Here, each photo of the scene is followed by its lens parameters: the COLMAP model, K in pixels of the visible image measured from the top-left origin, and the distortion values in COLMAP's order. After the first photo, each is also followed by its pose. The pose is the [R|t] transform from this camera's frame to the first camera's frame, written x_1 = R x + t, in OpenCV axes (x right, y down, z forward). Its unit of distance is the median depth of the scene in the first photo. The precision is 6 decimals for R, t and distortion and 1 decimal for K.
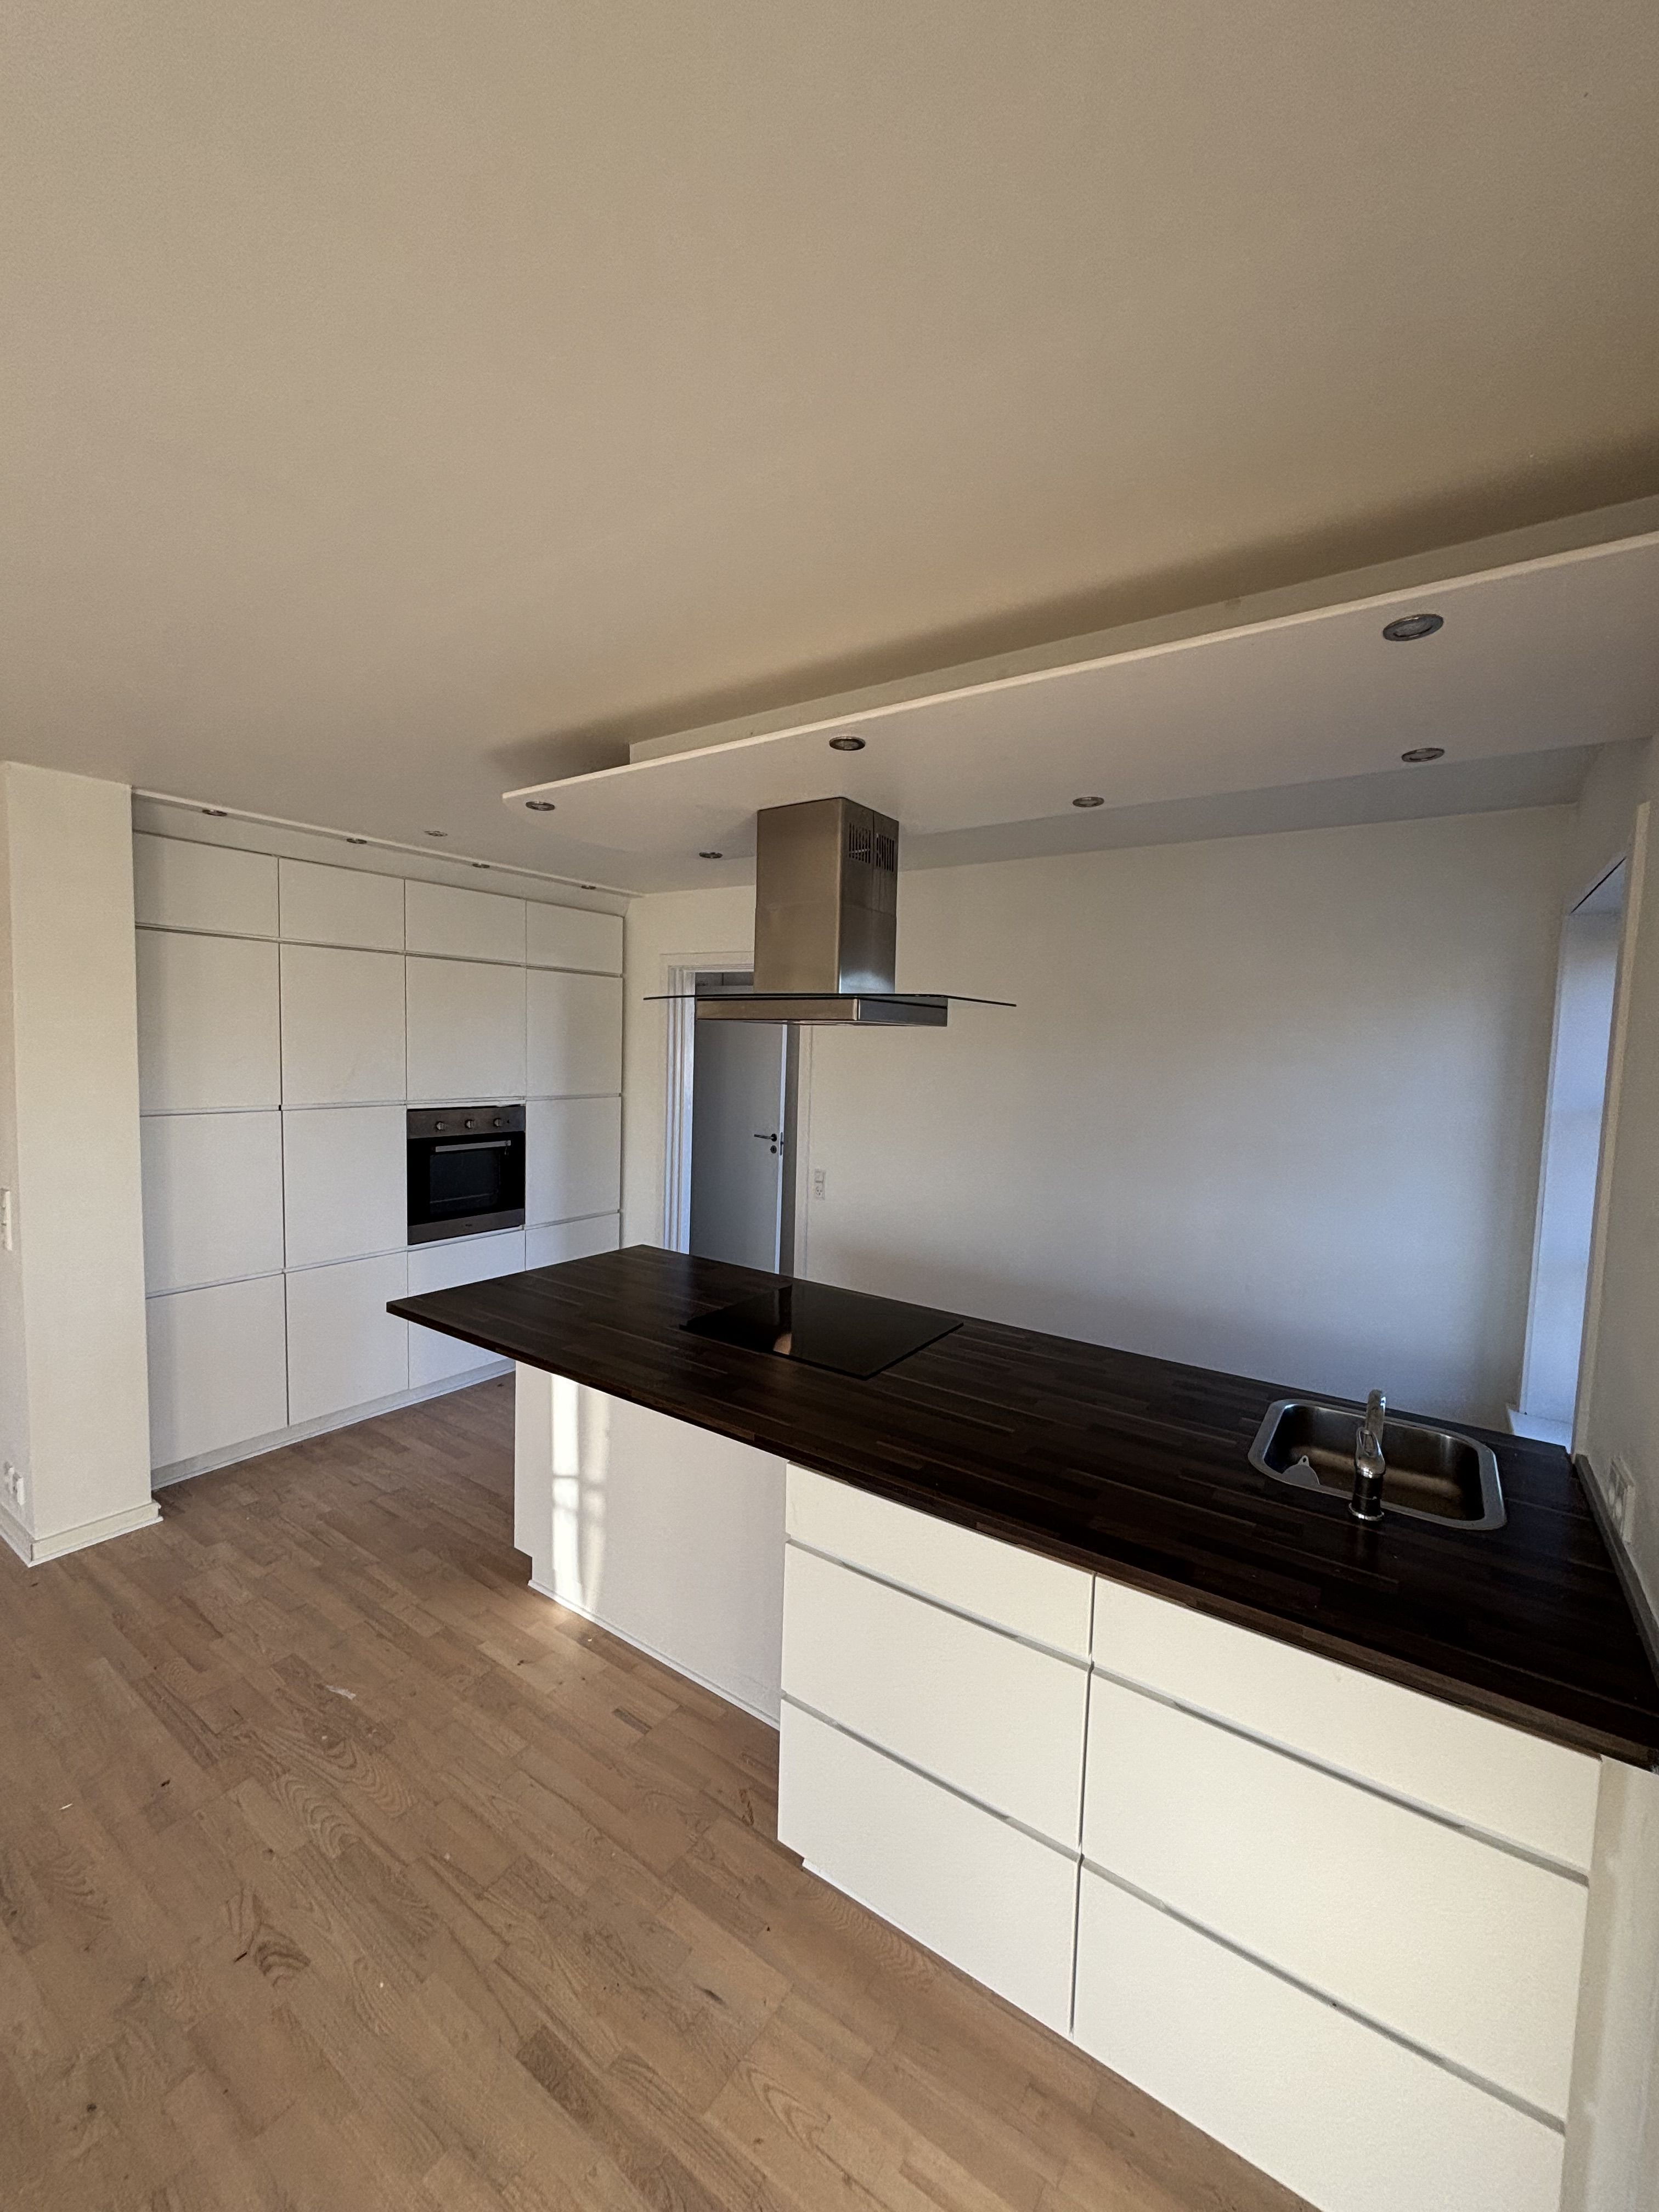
lens RADIAL K [[889.3, 0, 818.3], [0, 889.3, 1117.1], [0, 0, 1]] dist [0.020166, -0.000134]
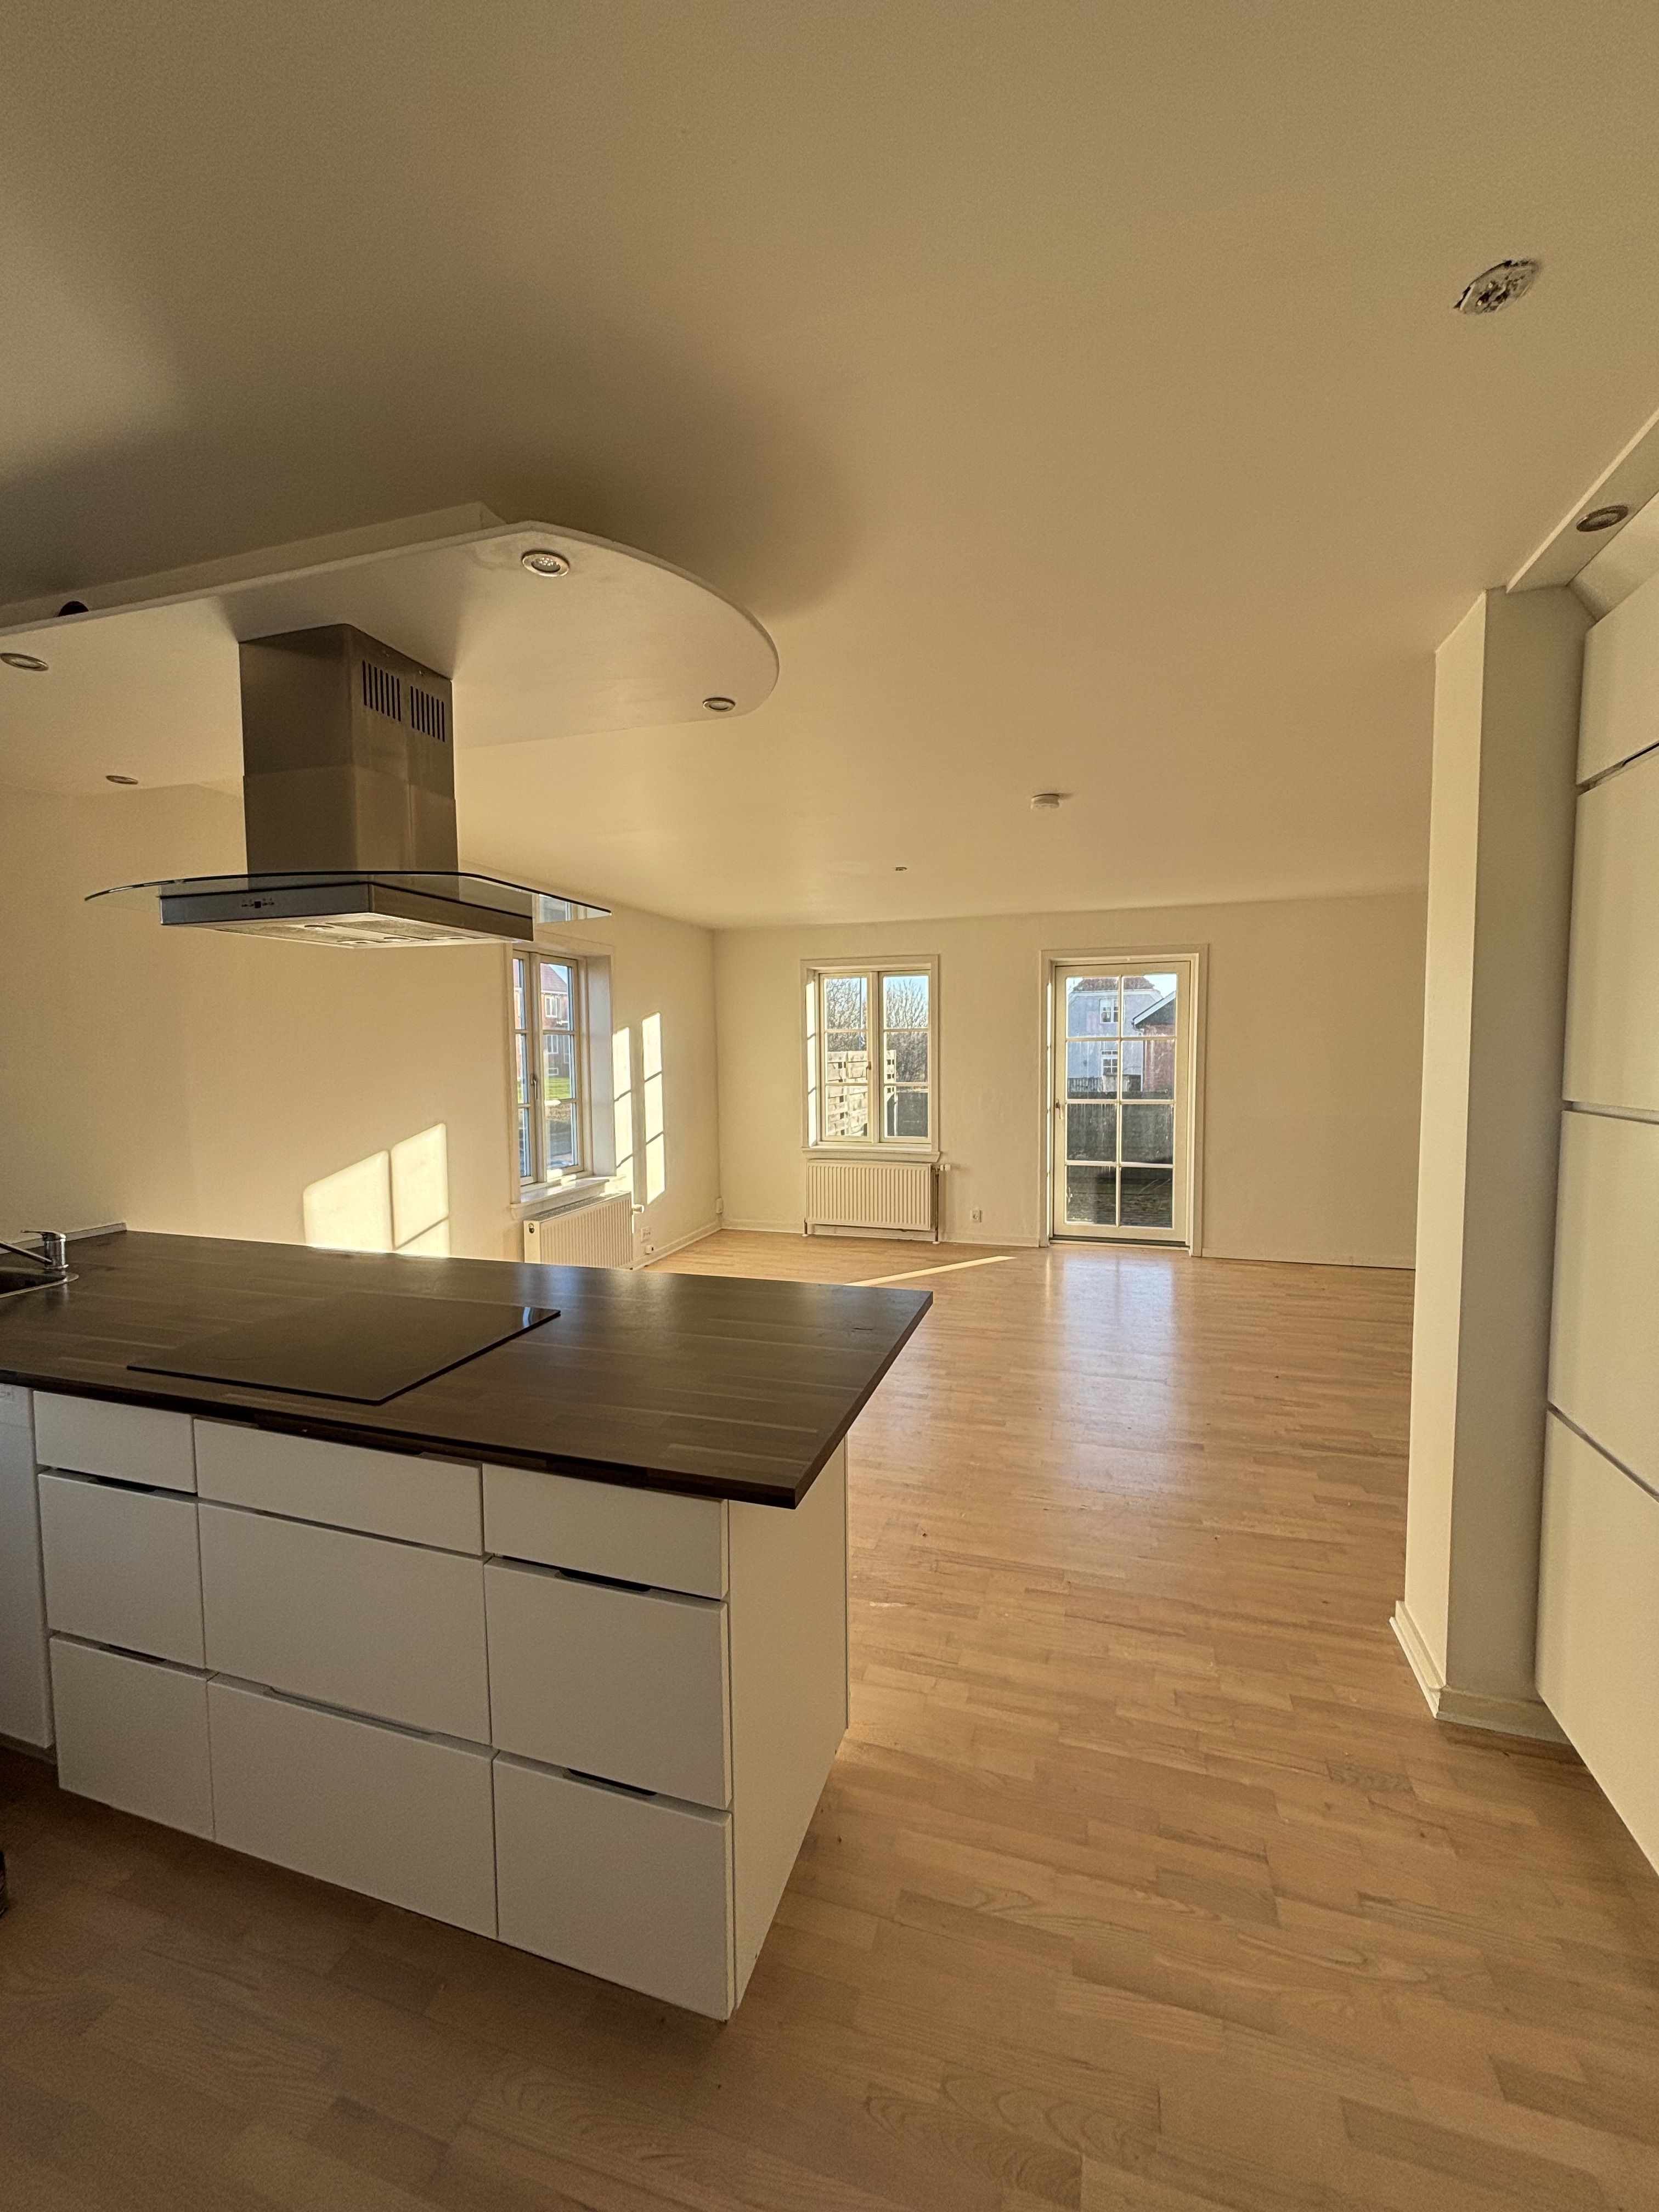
lens RADIAL K [[889.3, 0, 838.6], [0, 889.3, 1115.6], [0, 0, 1]] dist [0.020166, -0.000134]
pose [[-0.949993, -0.000120, -0.312271, -0.126504], [-0.048077, 0.988133, 0.145880, -0.065704], [0.308548, 0.153598, -0.938726, 1.583563]]
